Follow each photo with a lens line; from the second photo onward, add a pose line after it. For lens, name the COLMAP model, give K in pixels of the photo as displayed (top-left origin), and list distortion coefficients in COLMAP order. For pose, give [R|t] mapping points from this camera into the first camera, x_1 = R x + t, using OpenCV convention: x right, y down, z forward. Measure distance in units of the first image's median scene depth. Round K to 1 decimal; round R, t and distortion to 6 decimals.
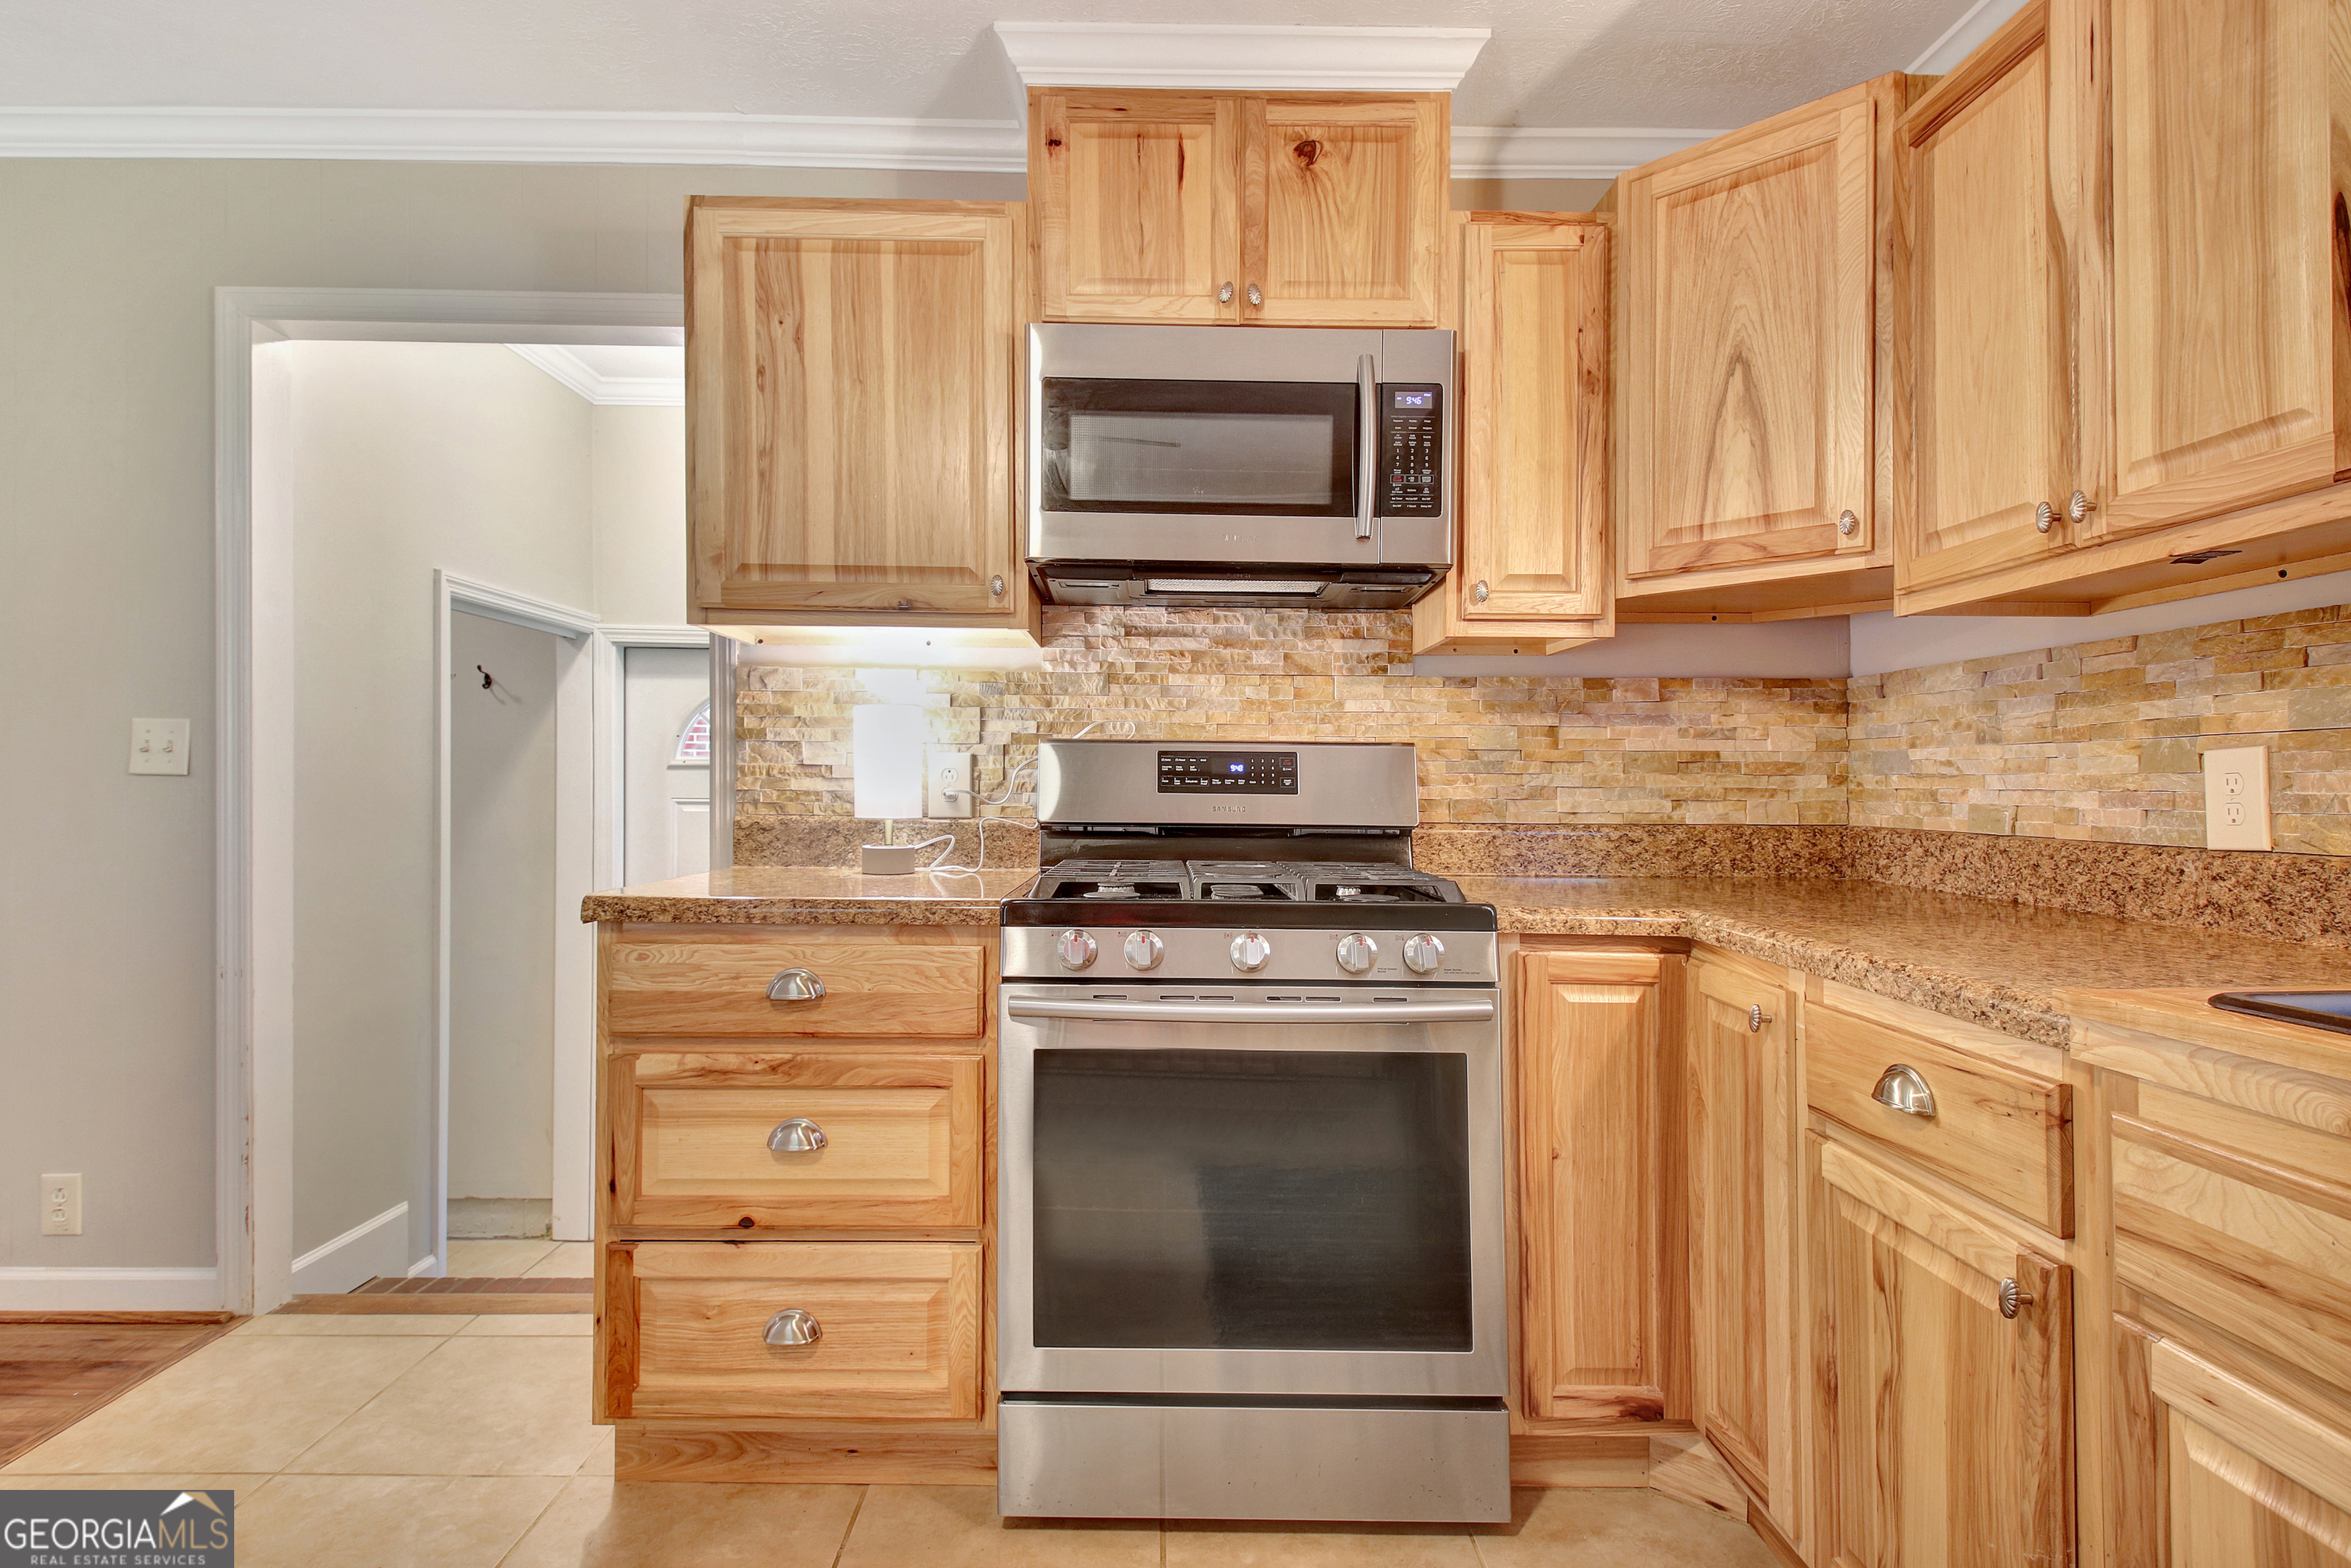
lens RADIAL K [[1141.5, 0, 1173.4], [0, 1141.5, 773.6], [0, 0, 1]] dist [0.027571, -0.019062]
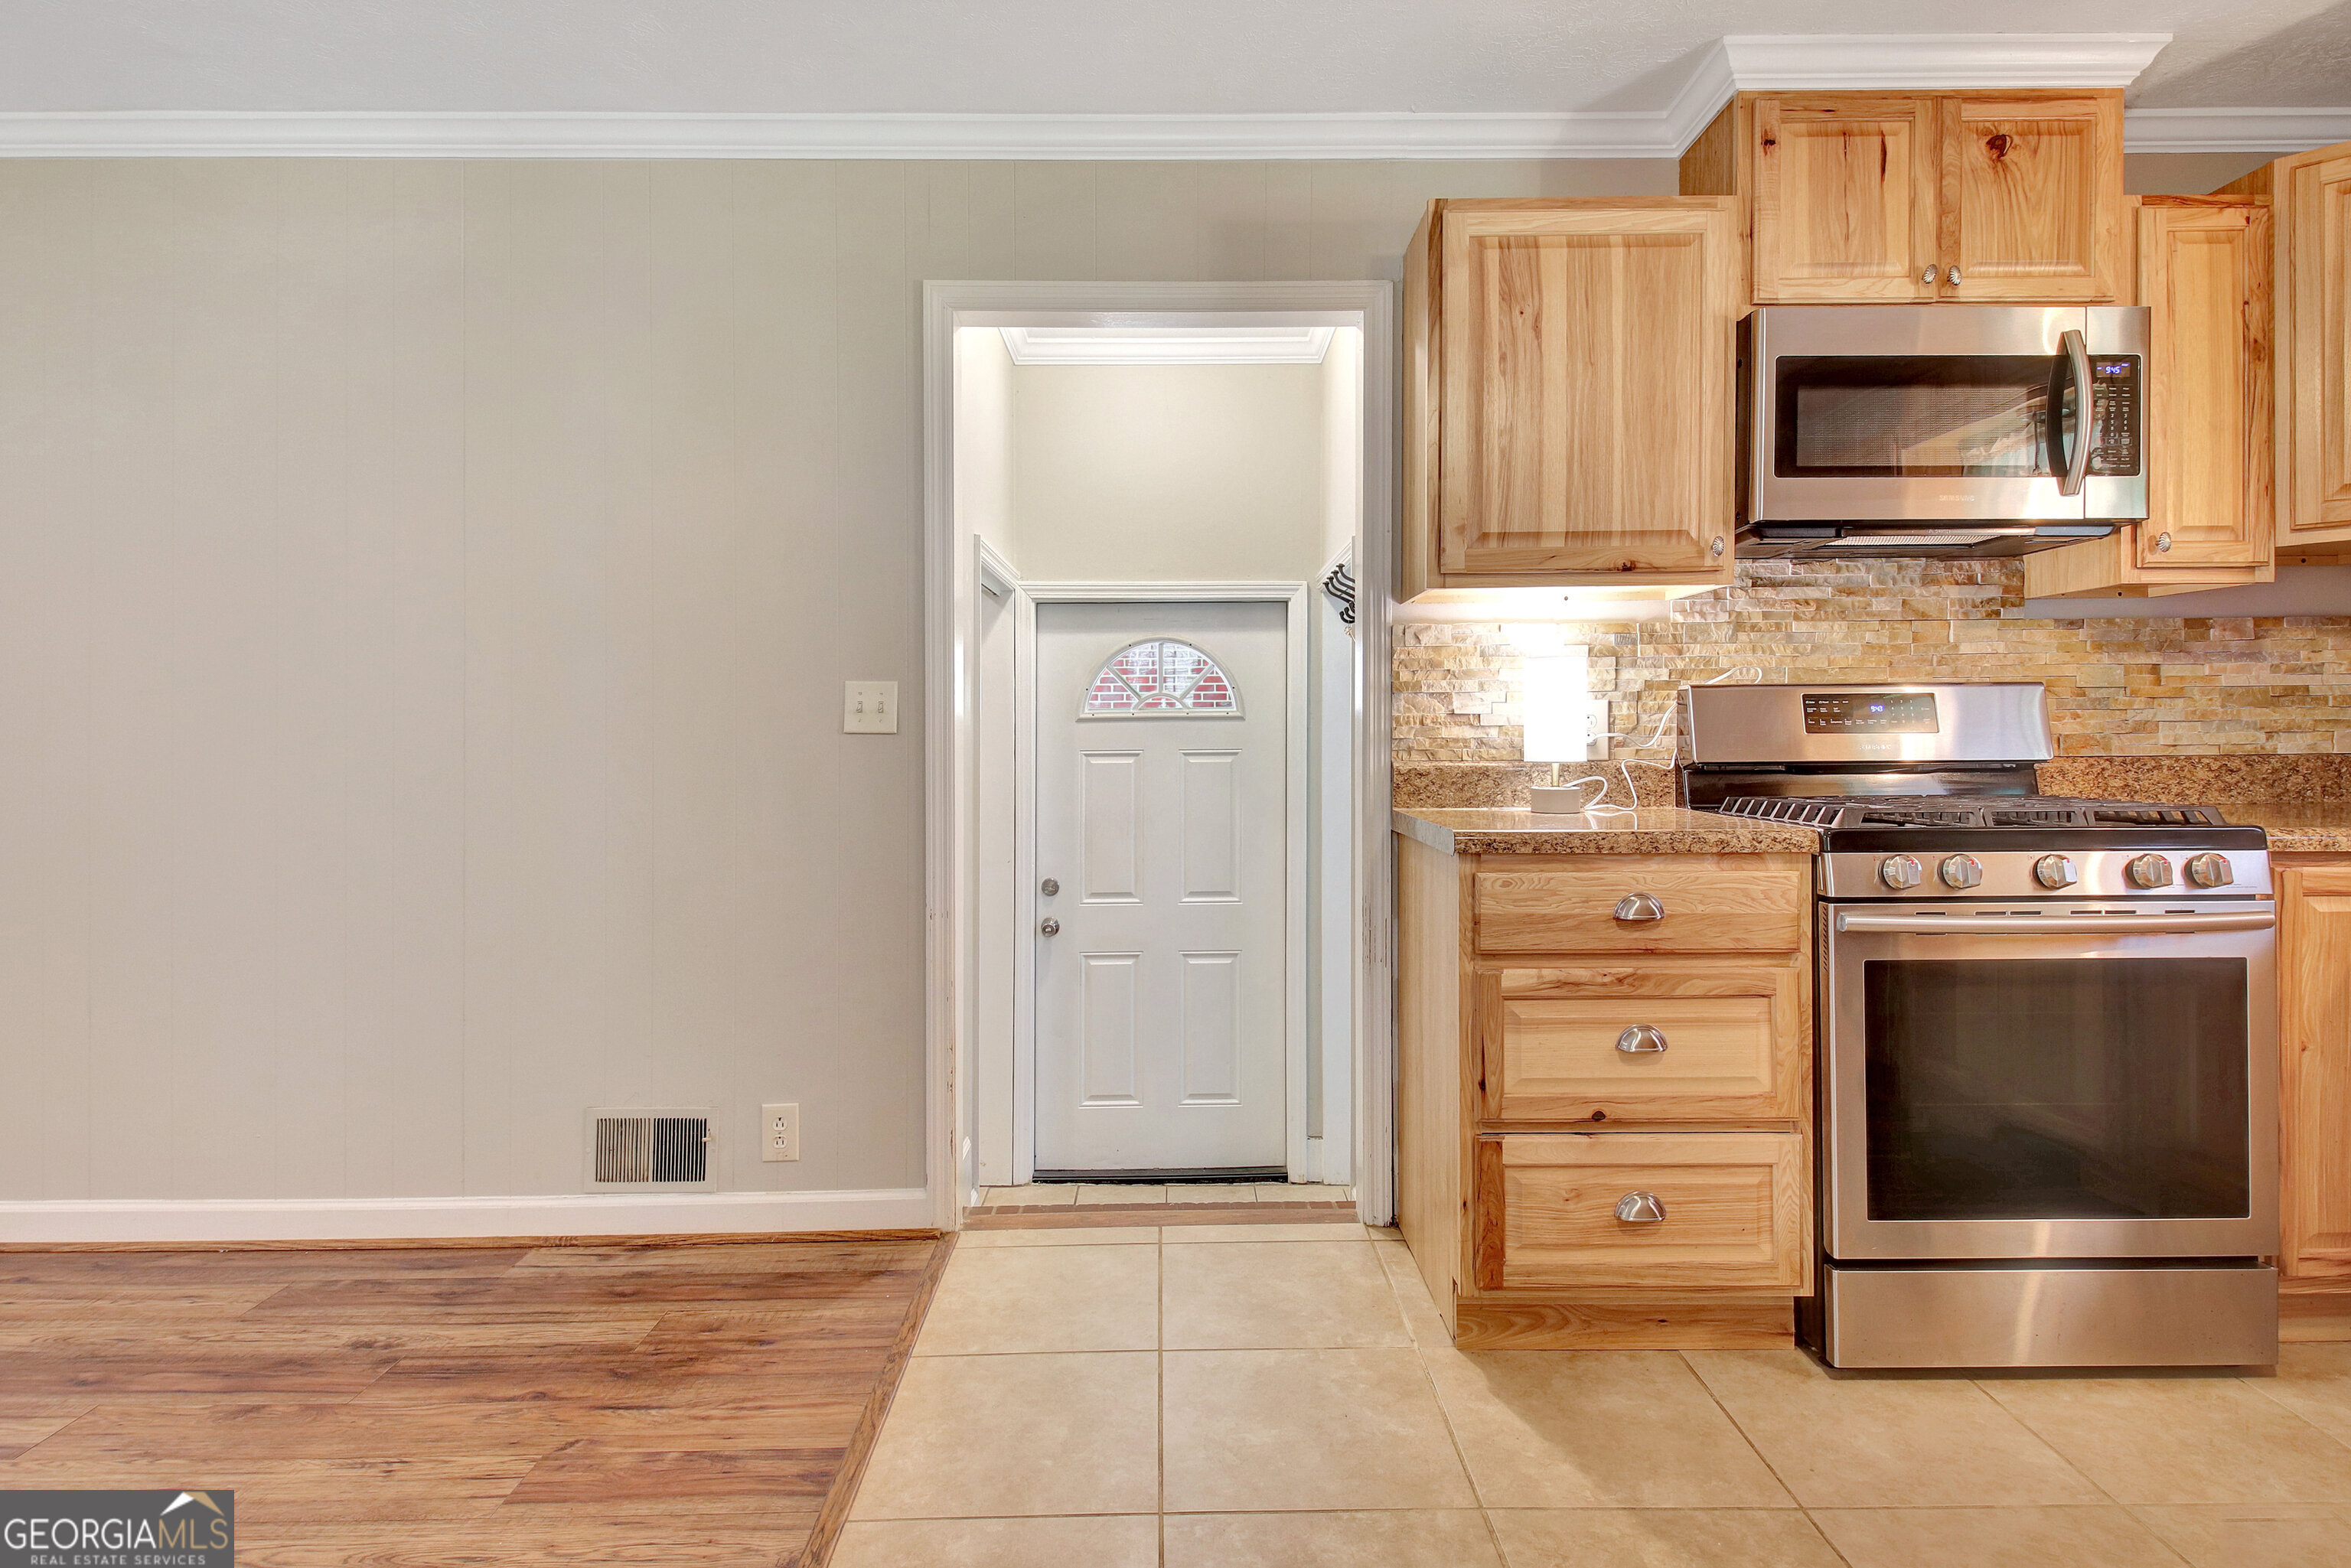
lens RADIAL K [[1209.7, 0, 1247.3], [0, 1209.7, 733.1], [0, 0, 1]] dist [0.019076, -0.019391]
pose [[0.999801, -0.019483, -0.004315, -0.604397], [0.019529, 0.999748, 0.011035, -0.007246], [0.004099, -0.011117, 0.999930, -0.167107]]
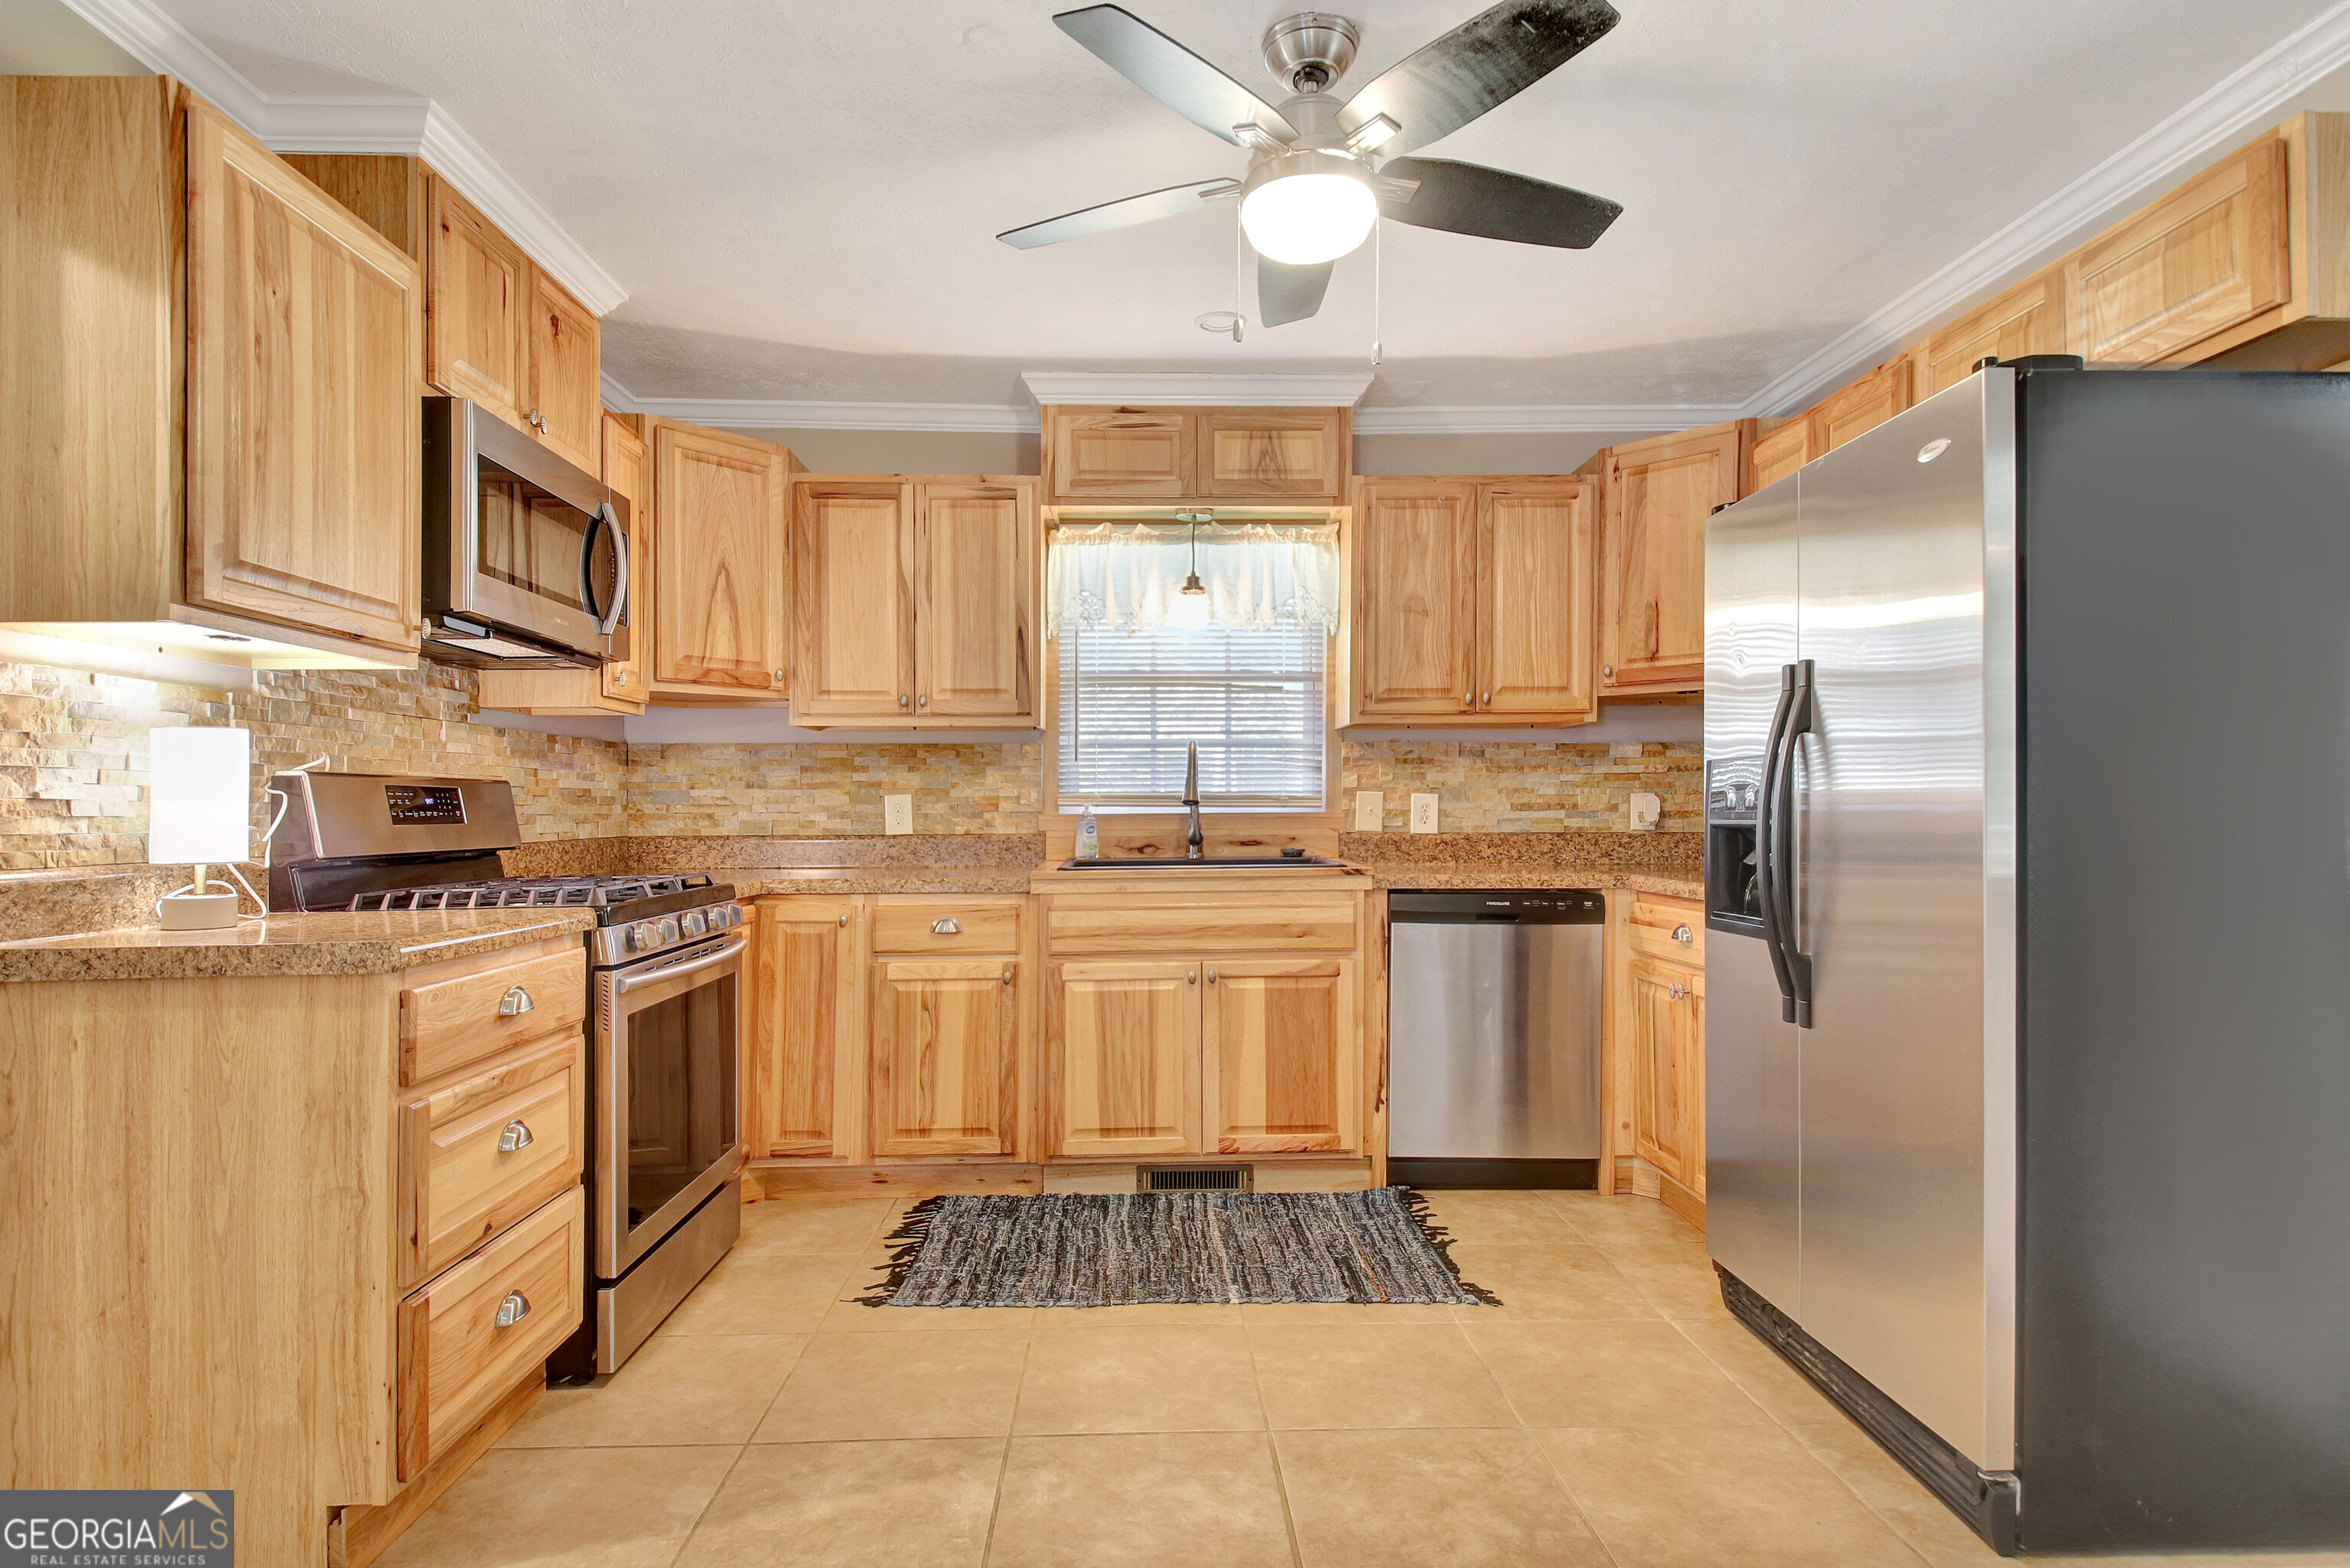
lens RADIAL K [[1209.1, 0, 1180.1], [0, 1209.1, 816.3], [0, 0, 1]] dist [0.019076, -0.019391]
pose [[-0.027563, -0.016928, 0.999477, -1.309572], [-0.006021, 0.999841, 0.016768, -0.016389], [-0.999602, -0.005556, -0.027660, 0.338440]]
